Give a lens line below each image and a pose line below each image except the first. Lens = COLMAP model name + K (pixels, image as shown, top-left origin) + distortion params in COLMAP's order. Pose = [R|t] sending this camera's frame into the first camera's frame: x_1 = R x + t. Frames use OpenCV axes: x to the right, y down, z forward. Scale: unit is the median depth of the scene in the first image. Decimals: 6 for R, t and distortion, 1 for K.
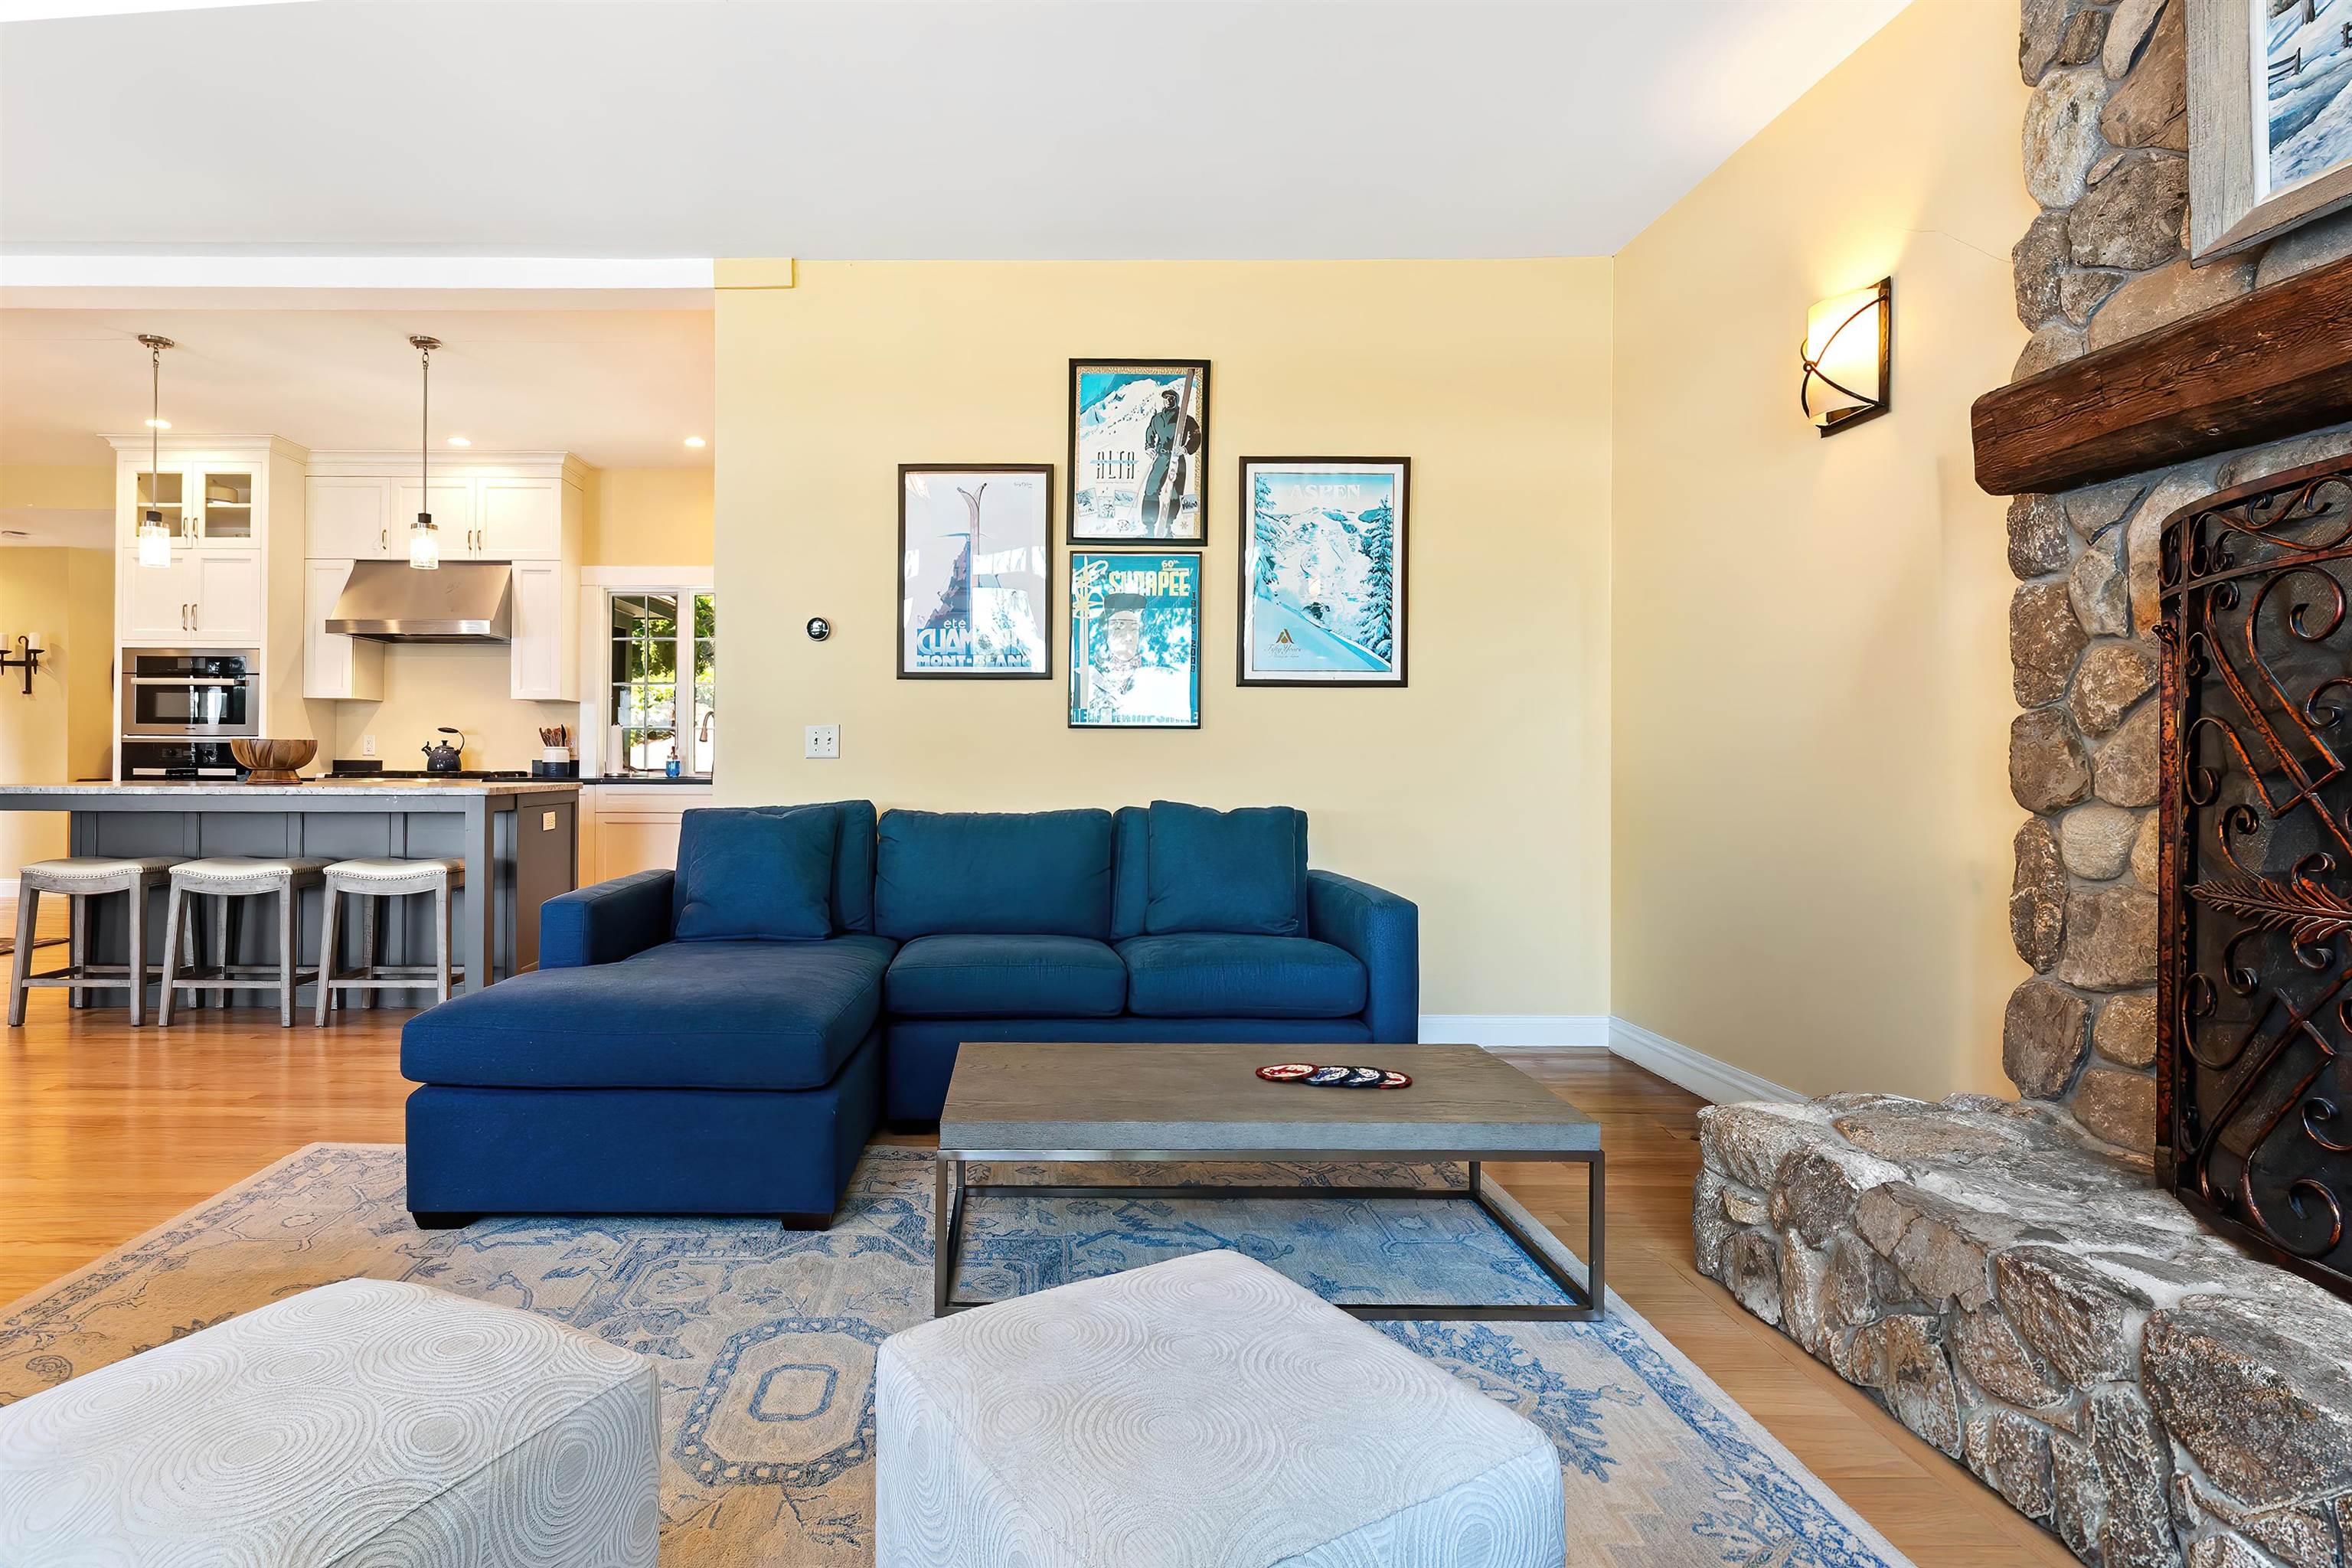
lens RADIAL K [[1174.9, 0, 1034.1], [0, 1174.9, 760.8], [0, 0, 1]] dist [0.001931, -0.000155]
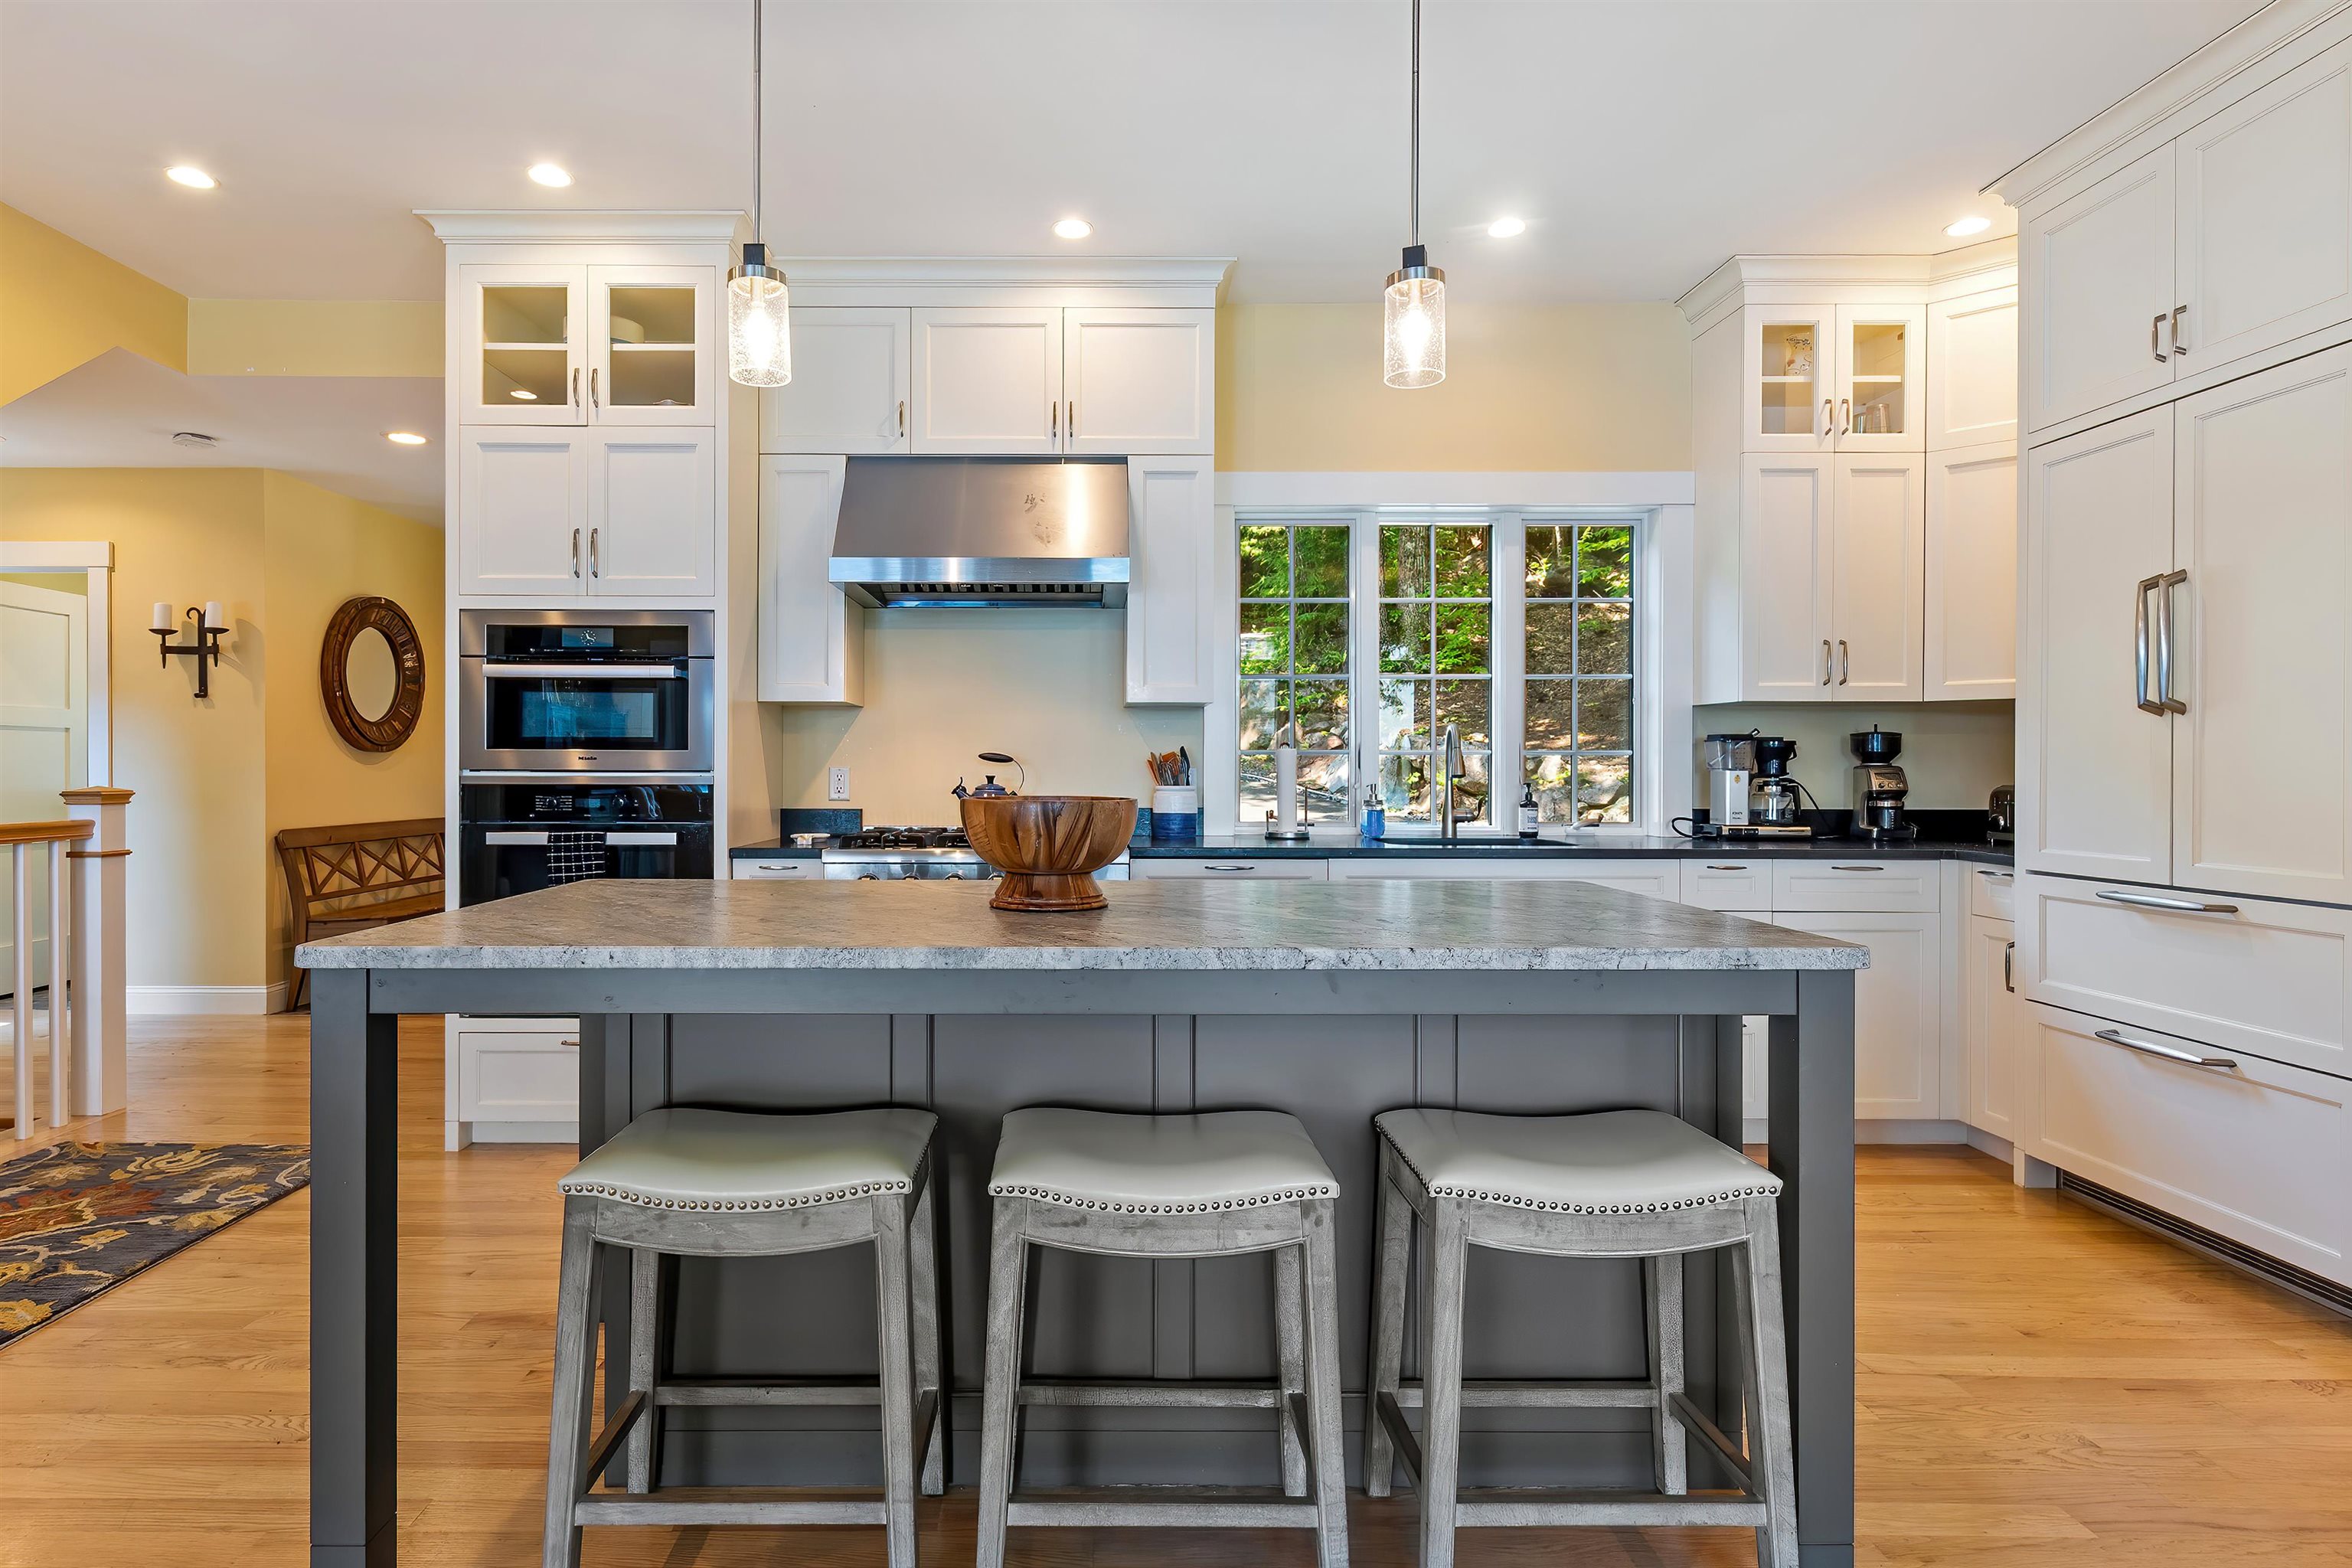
lens RADIAL K [[1225.8, 0, 1091.1], [0, 1225.8, 775.3], [0, 0, 1]] dist [0.001434, 0.000700]
pose [[0.999990, -0.002731, -0.003589, -0.483987], [0.002750, 0.999982, 0.005241, -0.022123], [0.003575, -0.005251, 0.999980, 0.436580]]
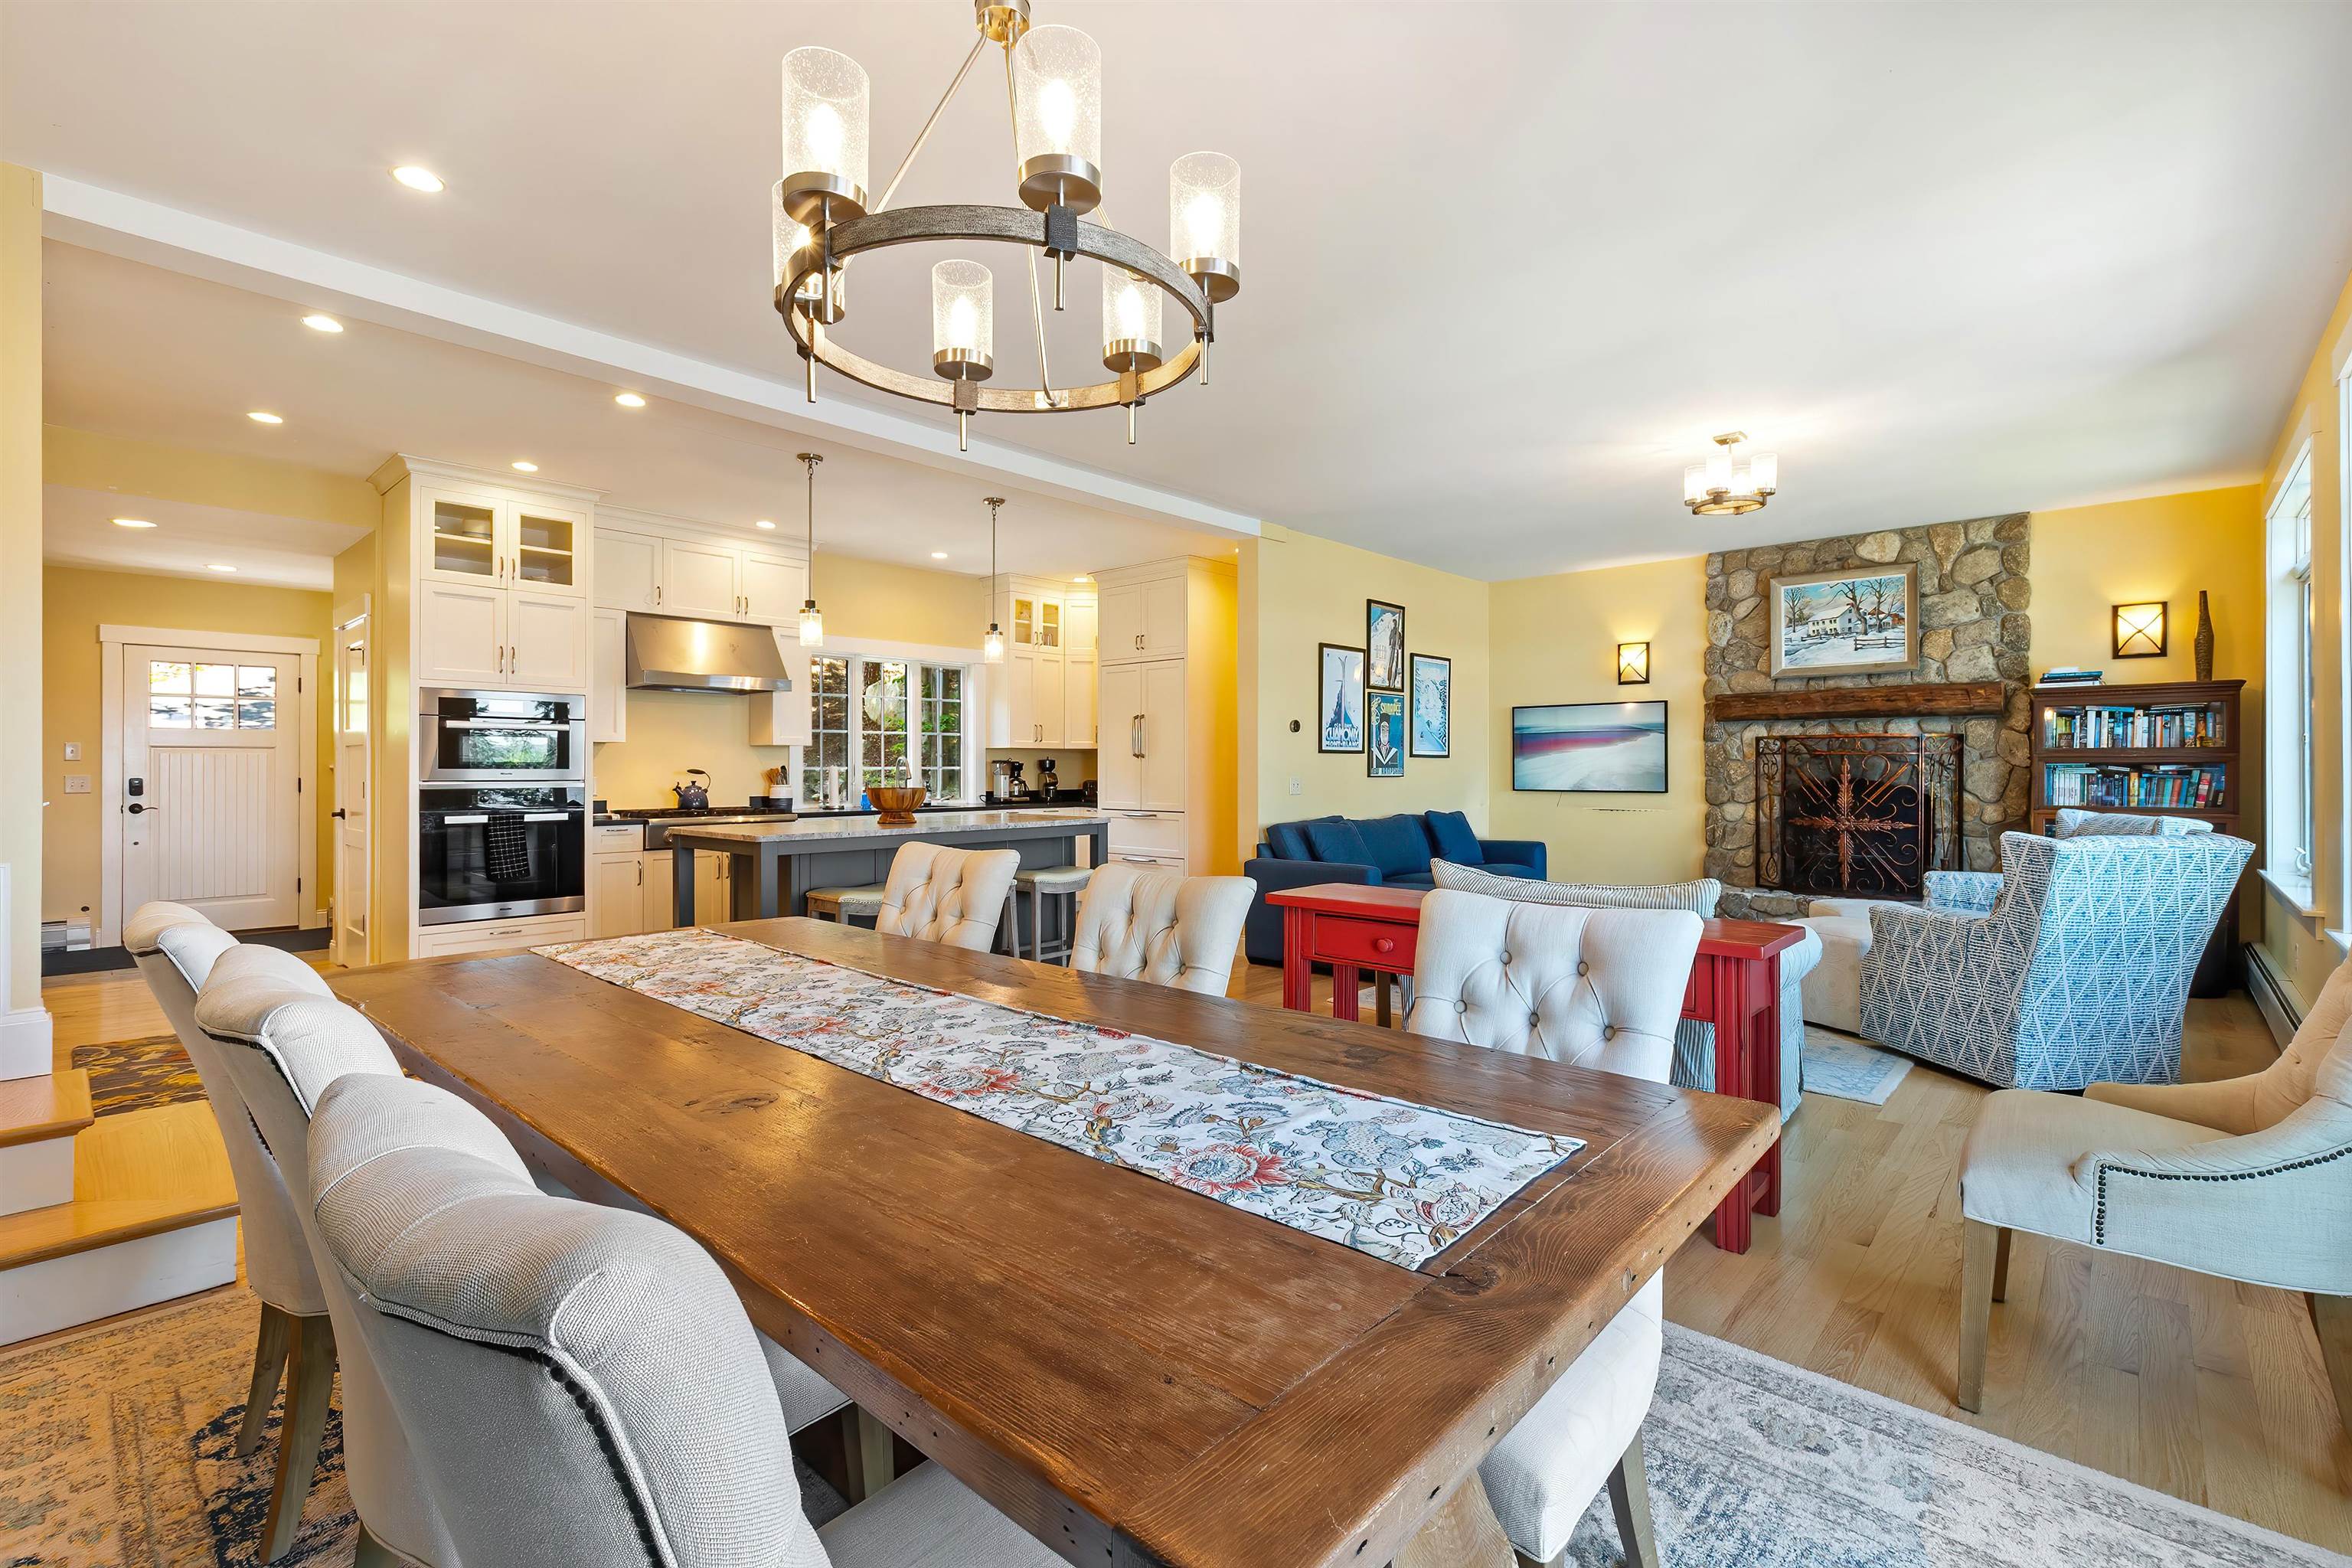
lens RADIAL K [[1036.9, 0, 1192.6], [0, 1036.9, 770.0], [0, 0, 1]] dist [0.002260, -0.000253]
pose [[0.672672, -0.007134, 0.739906, -0.973265], [0.004706, 0.999975, 0.005364, -0.032974], [-0.739926, -0.000126, 0.672689, 0.000184]]
